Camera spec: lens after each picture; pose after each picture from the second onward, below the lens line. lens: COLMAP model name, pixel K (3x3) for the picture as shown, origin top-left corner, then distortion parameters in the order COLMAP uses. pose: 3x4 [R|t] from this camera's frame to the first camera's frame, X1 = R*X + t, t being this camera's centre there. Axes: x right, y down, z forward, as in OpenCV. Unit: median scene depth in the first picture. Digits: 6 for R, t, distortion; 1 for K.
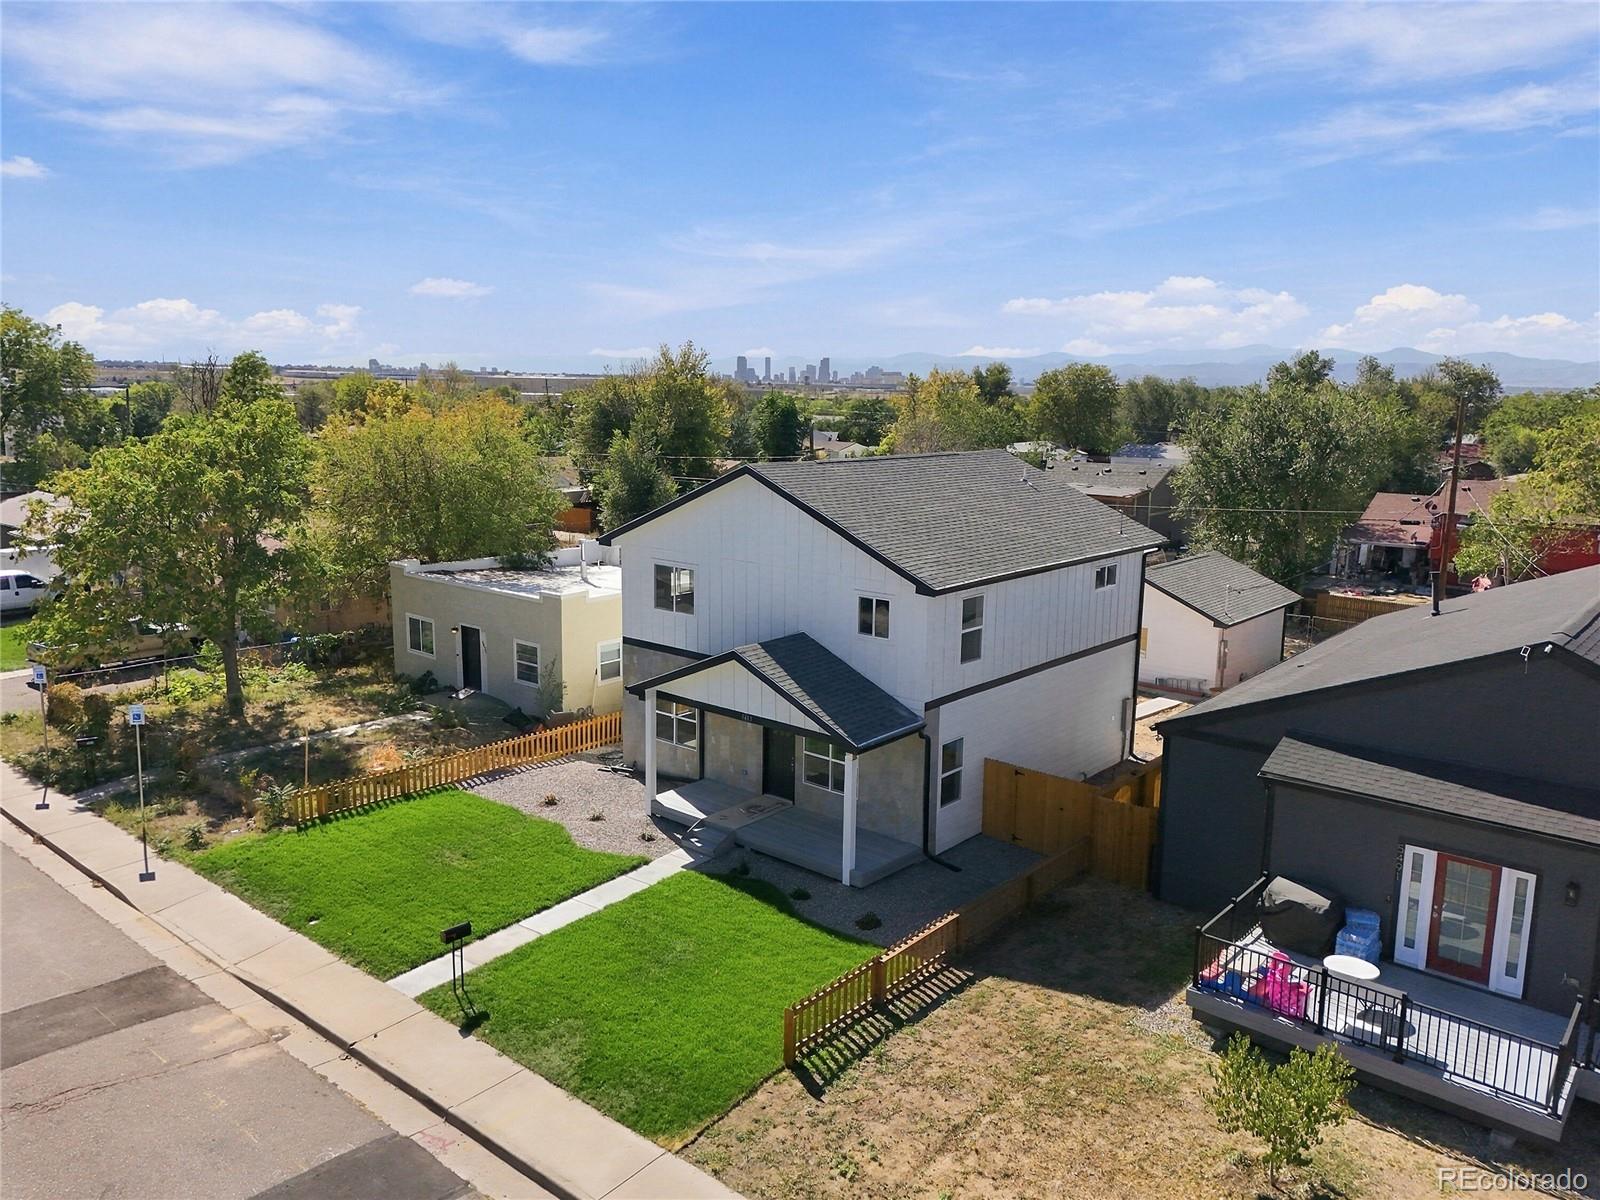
lens RADIAL K [[1179.0, 0, 800.0], [0, 1179.0, 600.0], [0, 0, 1]] dist [0.057987, -0.000711]
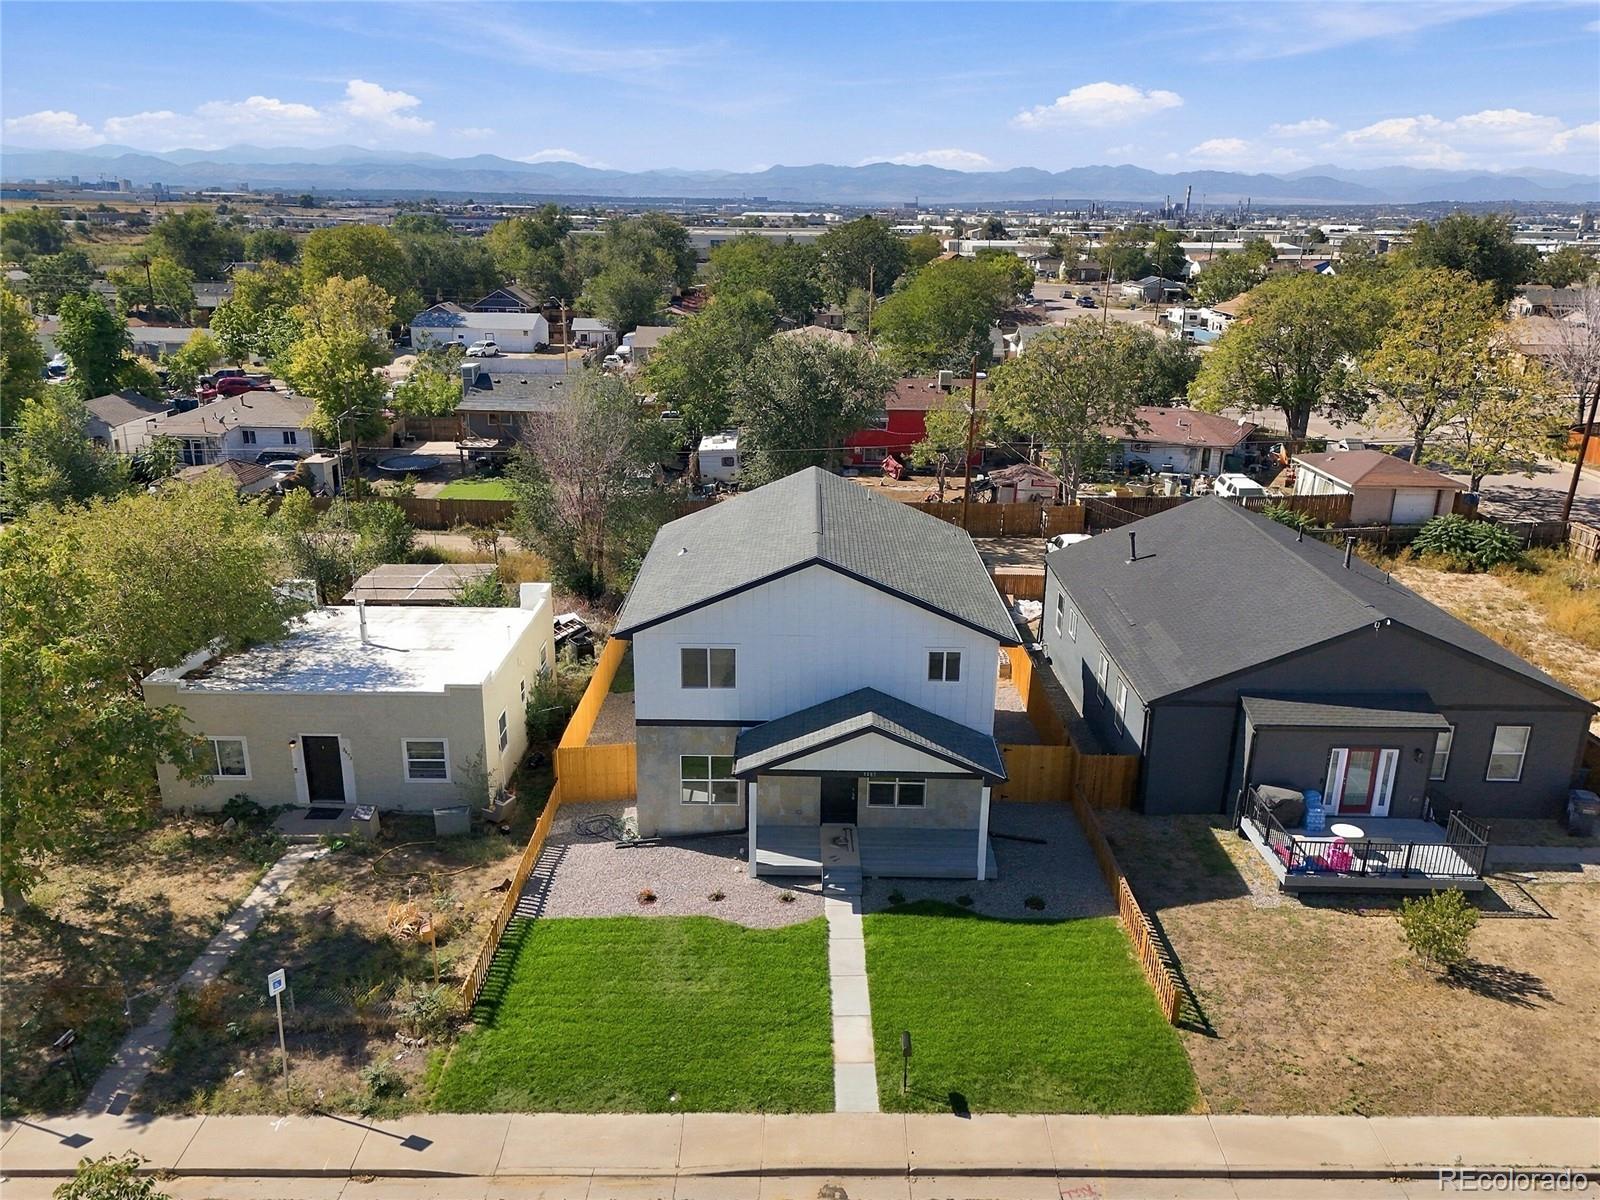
lens RADIAL K [[1179.0, 0, 800.0], [0, 1179.0, 600.0], [0, 0, 1]] dist [0.057987, -0.000711]
pose [[0.756075, -0.203925, 0.621904, -0.850422], [0.110993, 0.976407, 0.185229, -0.315517], [-0.645005, -0.071021, 0.760871, 0.178319]]
